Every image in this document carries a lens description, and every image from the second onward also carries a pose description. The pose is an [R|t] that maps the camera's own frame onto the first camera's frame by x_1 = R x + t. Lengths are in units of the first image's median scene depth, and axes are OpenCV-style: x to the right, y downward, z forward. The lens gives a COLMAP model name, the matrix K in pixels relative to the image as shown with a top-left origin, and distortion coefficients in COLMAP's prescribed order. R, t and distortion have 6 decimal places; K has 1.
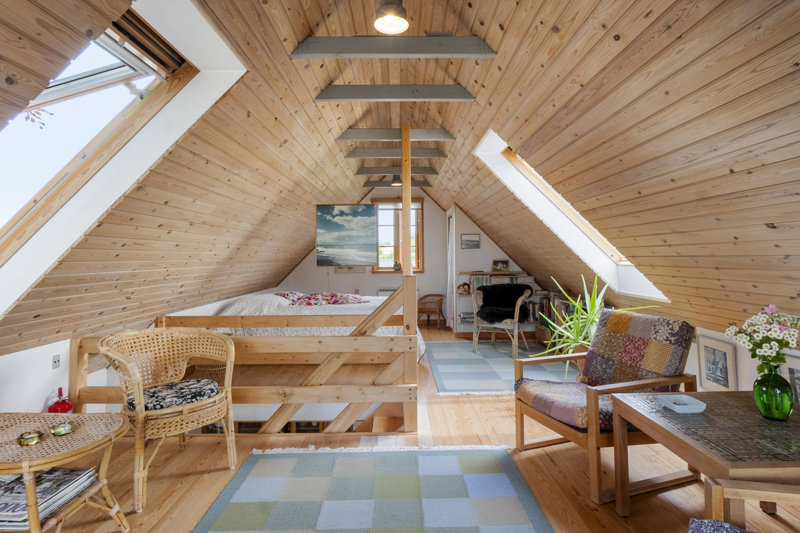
lens RADIAL K [[436.1, 0, 399.8], [0, 436.1, 262.5], [0, 0, 1]] dist [-0.012381, 0.000711]
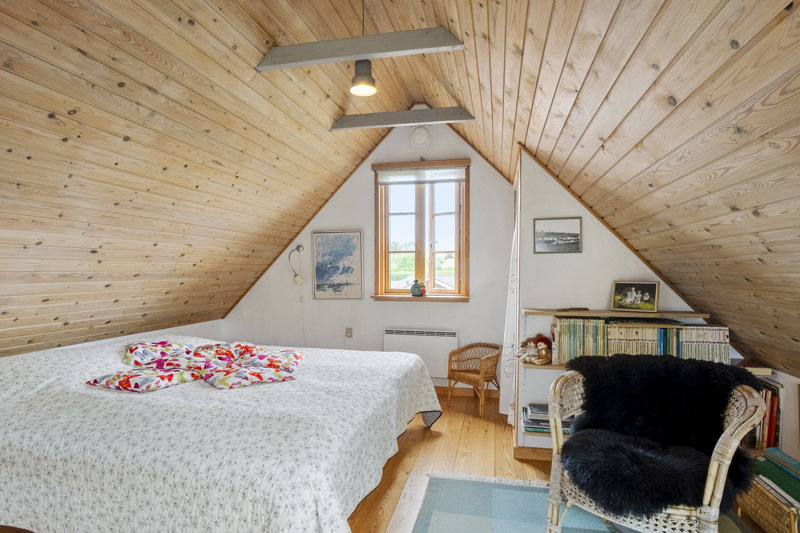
lens RADIAL K [[436.1, 0, 406.0], [0, 436.1, 289.3], [0, 0, 1]] dist [-0.012381, 0.000711]
pose [[0.978240, 0.018930, -0.206611, 0.107983], [-0.012354, 0.999377, 0.033068, -0.009111], [0.207109, -0.029796, 0.977864, 0.562079]]
